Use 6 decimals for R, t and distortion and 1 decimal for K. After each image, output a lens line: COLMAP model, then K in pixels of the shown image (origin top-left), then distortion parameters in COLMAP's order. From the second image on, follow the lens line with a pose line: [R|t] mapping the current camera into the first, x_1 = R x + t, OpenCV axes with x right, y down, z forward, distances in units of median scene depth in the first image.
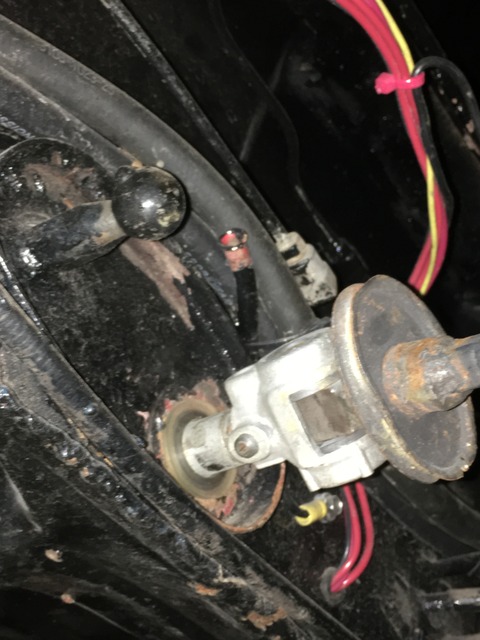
lens RADIAL K [[956.0, 0, 240.0], [0, 956.0, 320.0], [0, 0, 1]] dist [0.049232, 0.030943]
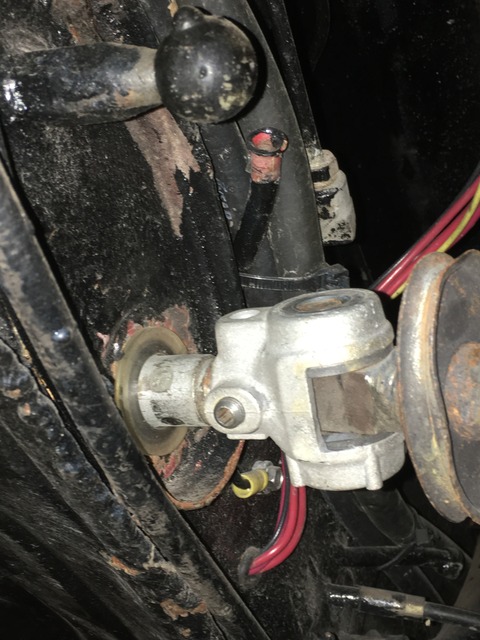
lens RADIAL K [[956.0, 0, 240.0], [0, 956.0, 320.0], [0, 0, 1]] dist [0.049232, 0.030943]
pose [[0.957021, 0.243371, 0.157741, -0.122255], [-0.260301, 0.960627, 0.097154, -0.017104], [-0.127885, -0.134039, 0.982690, 0.244276]]
